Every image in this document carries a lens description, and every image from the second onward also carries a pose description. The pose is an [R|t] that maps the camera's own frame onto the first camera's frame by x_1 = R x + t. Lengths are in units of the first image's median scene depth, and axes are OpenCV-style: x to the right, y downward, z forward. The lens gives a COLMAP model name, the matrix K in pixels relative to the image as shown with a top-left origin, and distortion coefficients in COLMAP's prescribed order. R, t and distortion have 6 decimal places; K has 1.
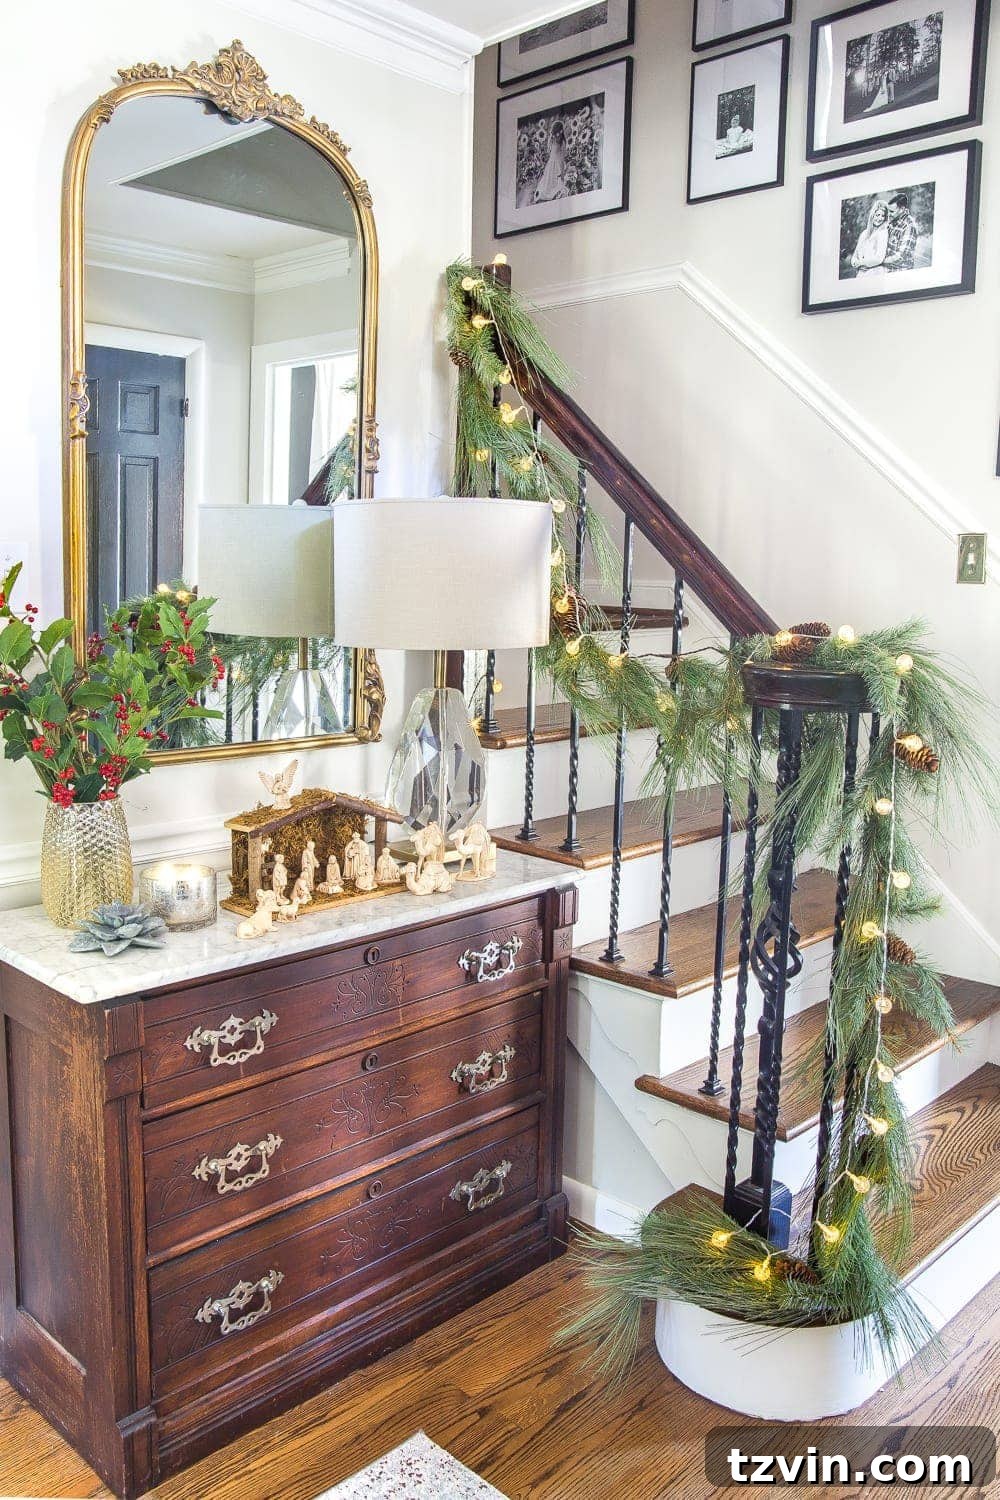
lens RADIAL K [[1208.4, 0, 500.0], [0, 1208.4, 750.0], [0, 0, 1]] dist [-0.002159, -0.282929]
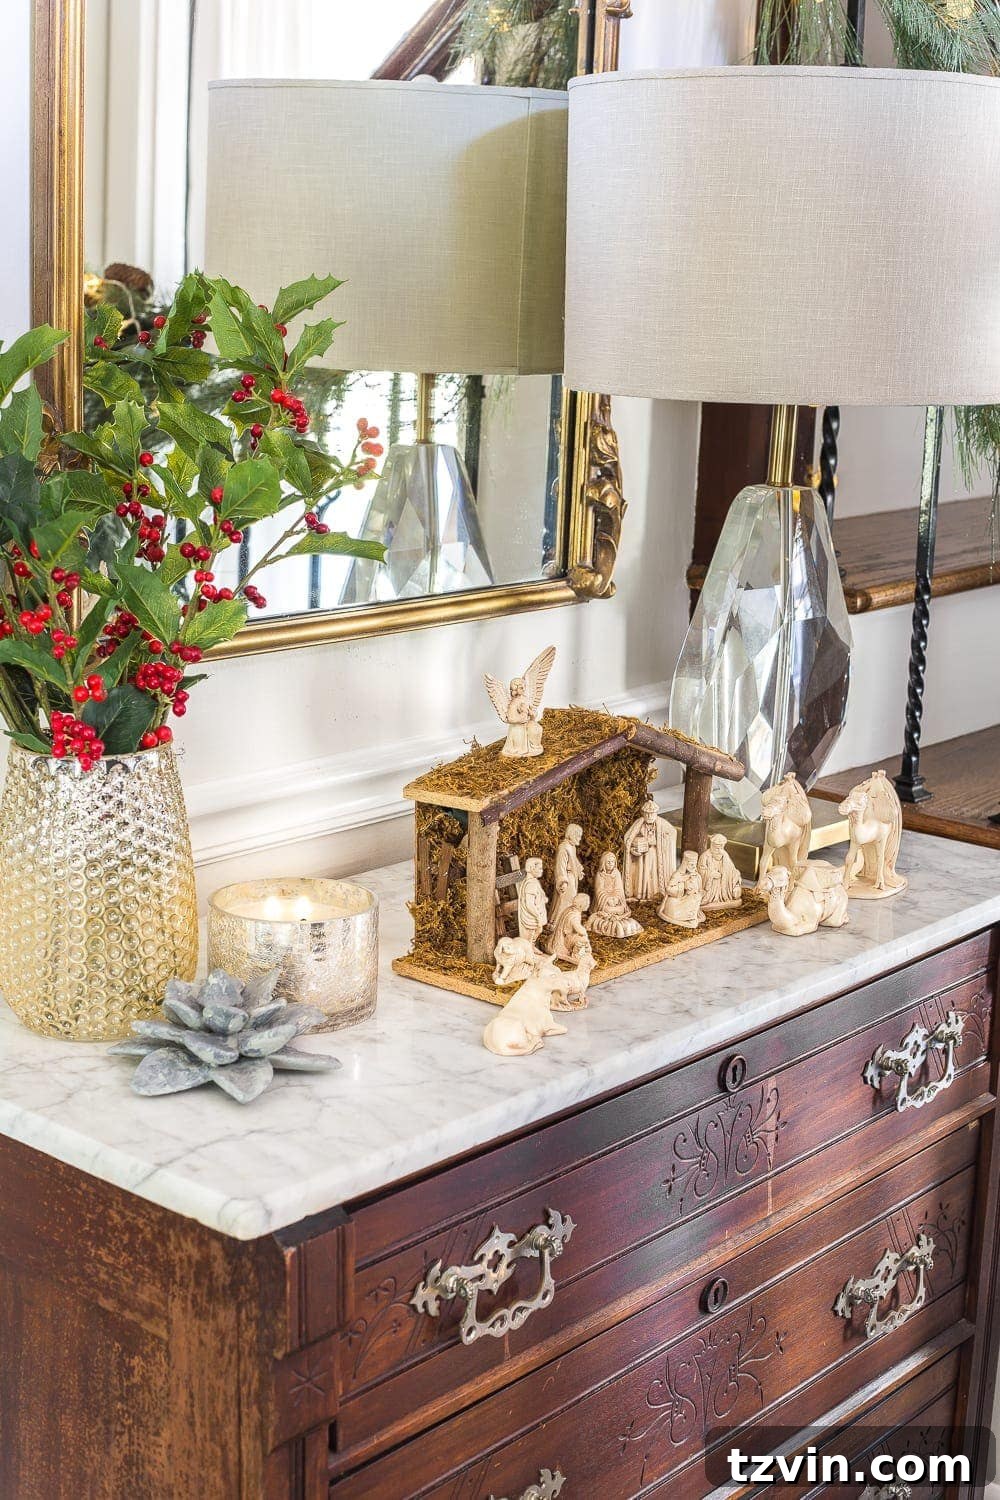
lens RADIAL K [[2184.4, 0, 500.0], [0, 2184.4, 750.0], [0, 0, 1]] dist [-0.021931, -0.624672]
pose [[0.999159, -0.009474, 0.039887, -0.218857], [0.006424, 0.997095, 0.075897, -0.015173], [-0.040490, -0.075577, 0.996318, 0.182930]]
